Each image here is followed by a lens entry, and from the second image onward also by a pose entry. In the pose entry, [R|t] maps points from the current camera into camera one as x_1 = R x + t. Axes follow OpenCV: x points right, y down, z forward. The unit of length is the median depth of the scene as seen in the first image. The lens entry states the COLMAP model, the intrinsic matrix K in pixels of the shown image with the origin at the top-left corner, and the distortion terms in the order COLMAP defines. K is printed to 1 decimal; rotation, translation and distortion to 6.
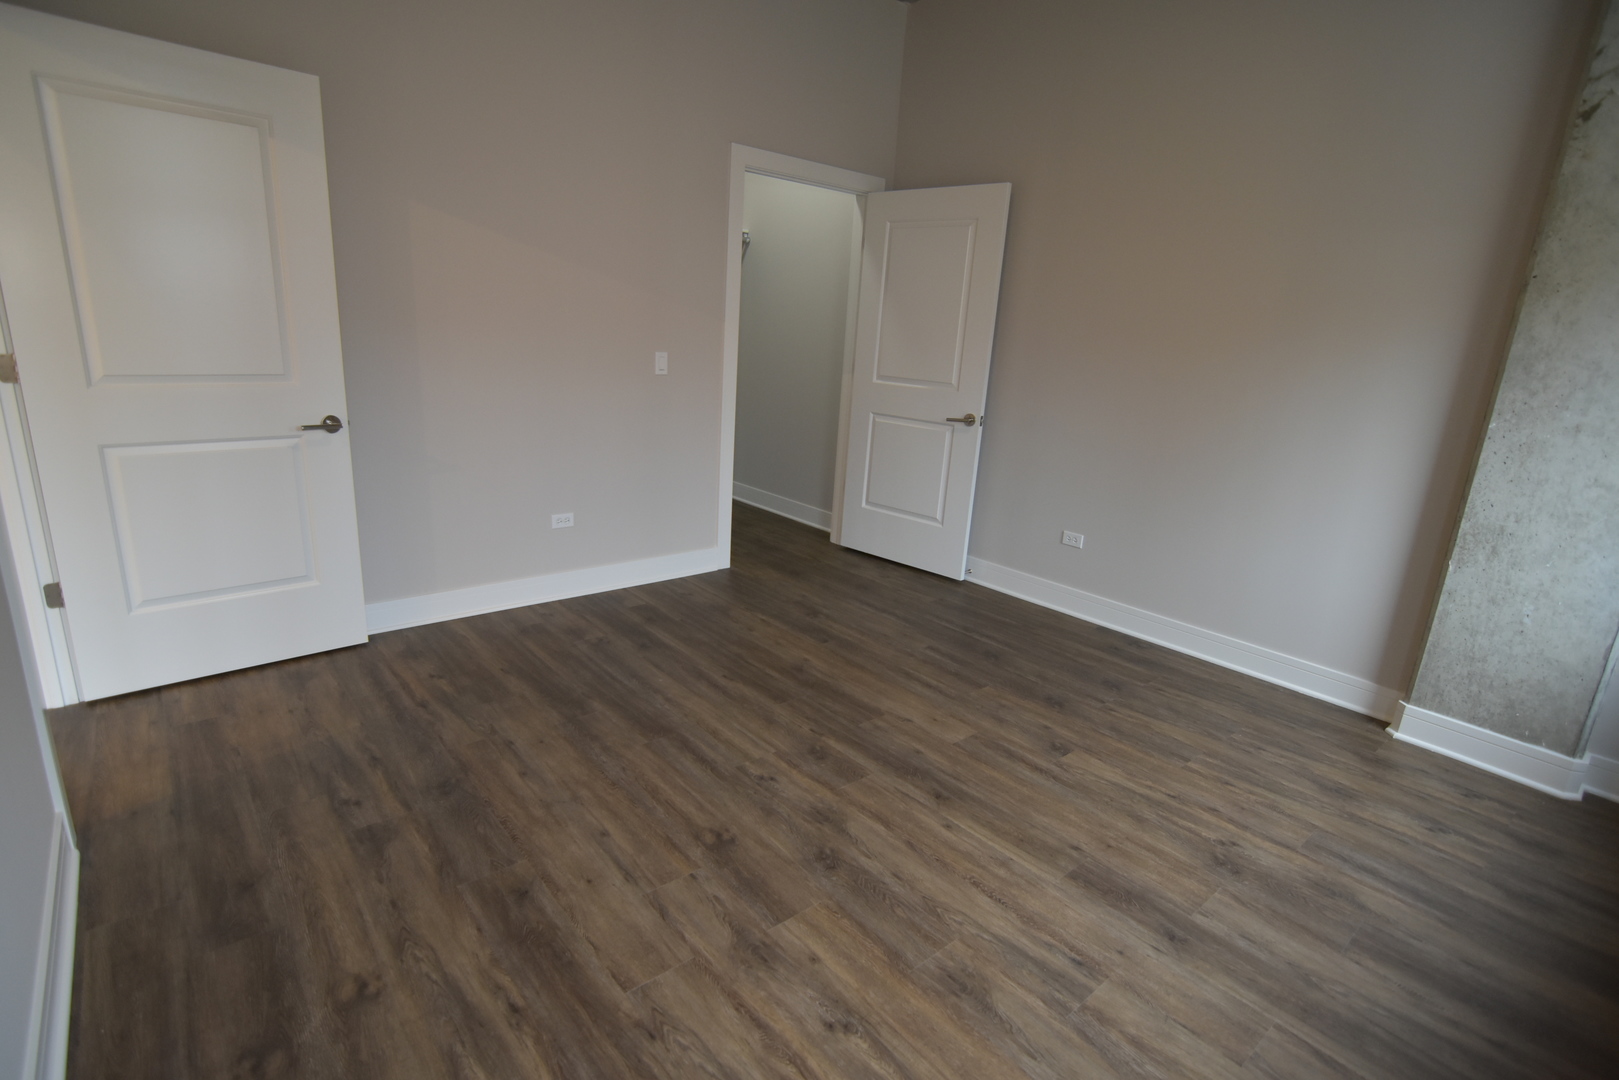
lens RADIAL K [[787.7, 0, 801.8], [0, 787.7, 544.7], [0, 0, 1]] dist [-0.035549, 0.011188]
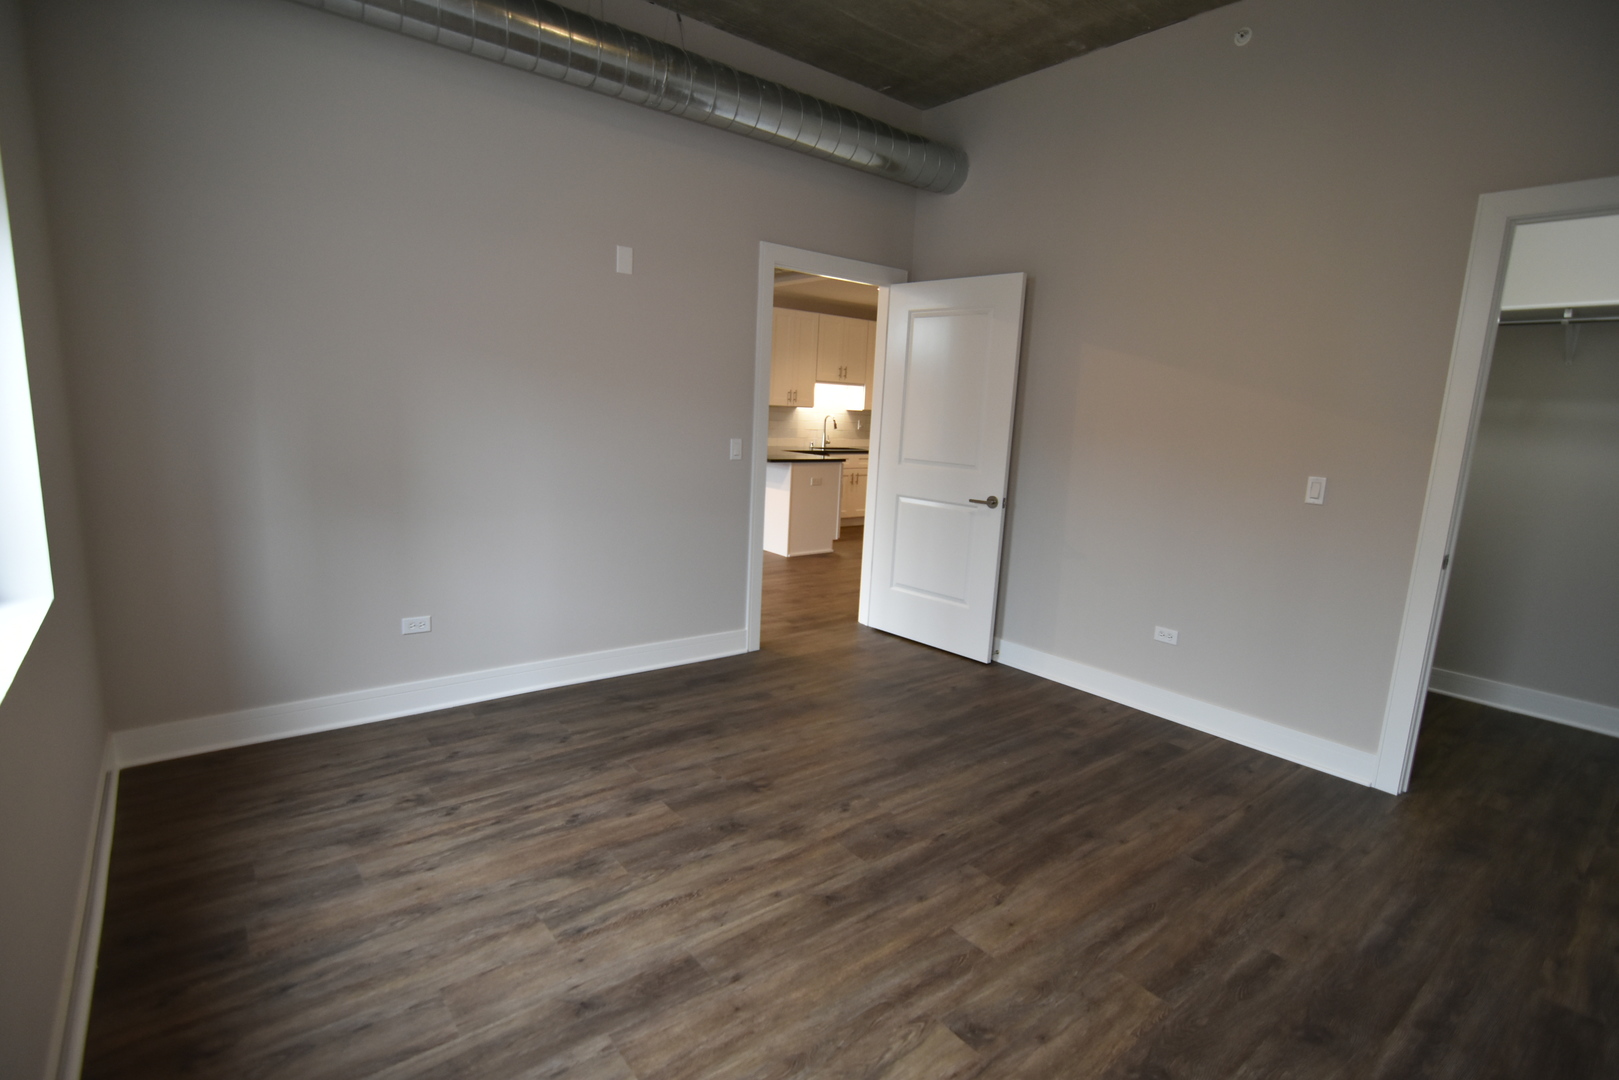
lens RADIAL K [[787.7, 0, 801.8], [0, 787.7, 544.7], [0, 0, 1]] dist [-0.035549, 0.011188]
pose [[-0.026128, 0.115722, -0.992938, 1.080814], [-0.314374, 0.941931, 0.118049, -0.178370], [0.948940, 0.315238, 0.011769, 0.849996]]
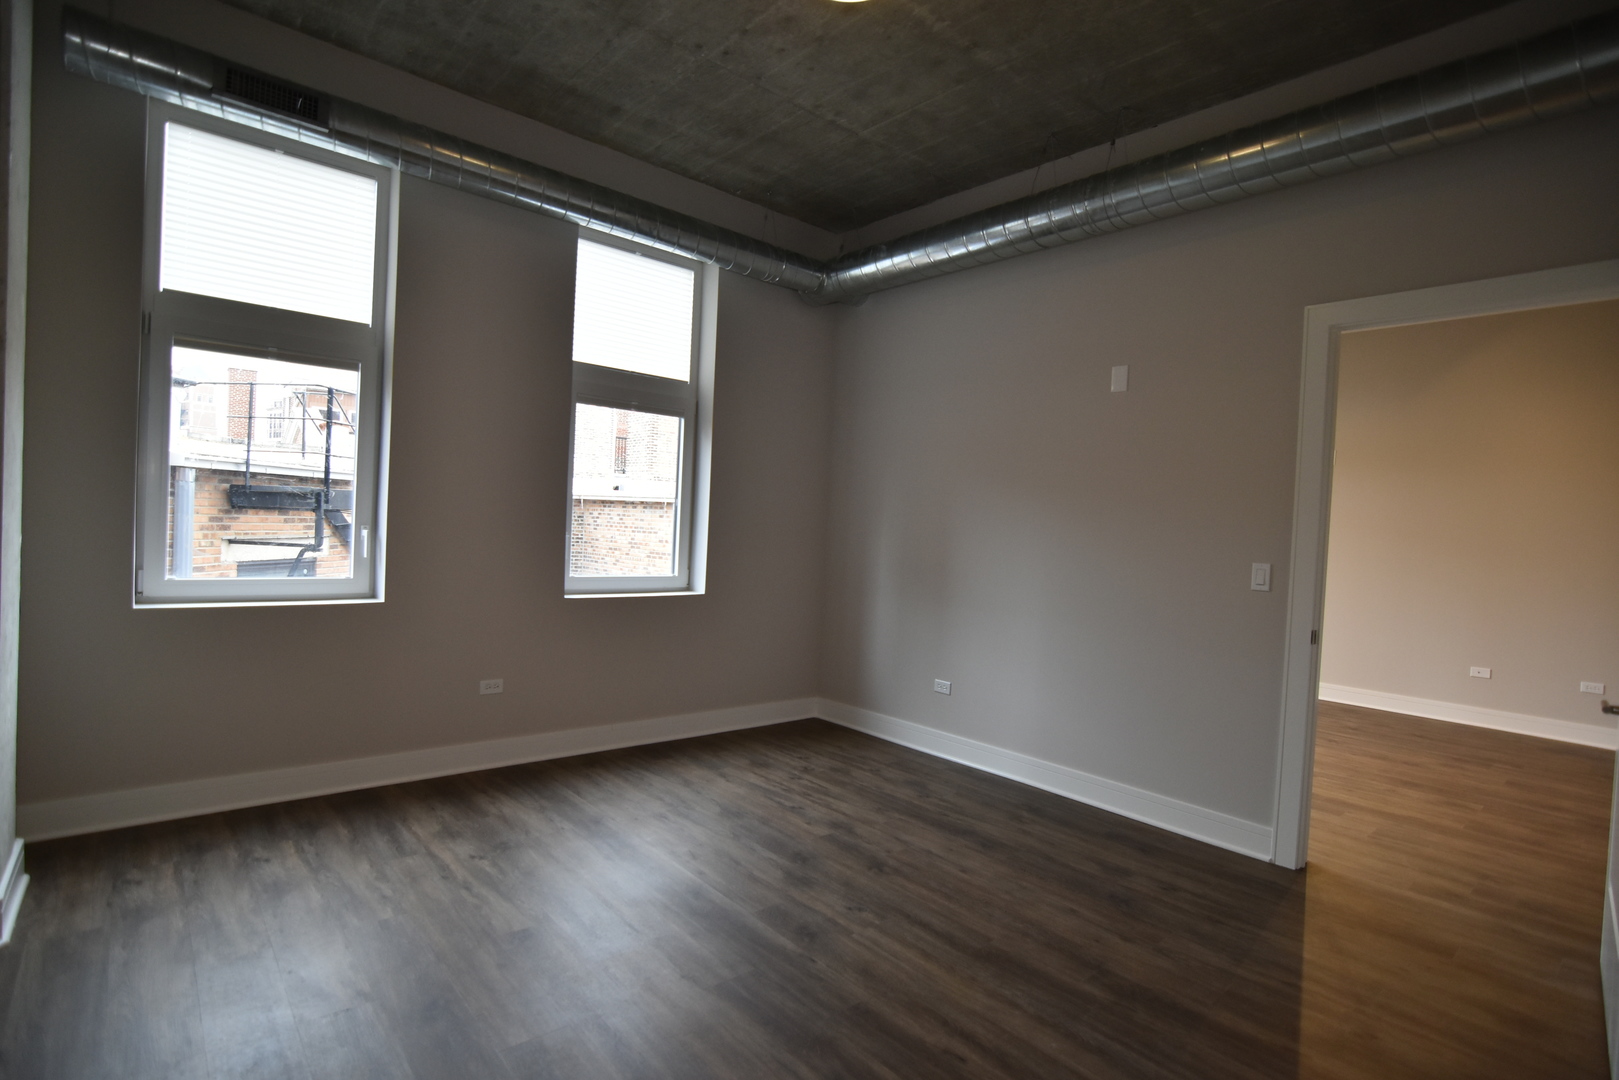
lens RADIAL K [[787.7, 0, 801.8], [0, 787.7, 544.7], [0, 0, 1]] dist [-0.035549, 0.011188]
pose [[-0.994409, -0.104409, -0.015812, 0.098992], [-0.104456, 0.950583, 0.292372, -0.493326], [-0.015496, 0.292389, -0.956174, 1.959718]]
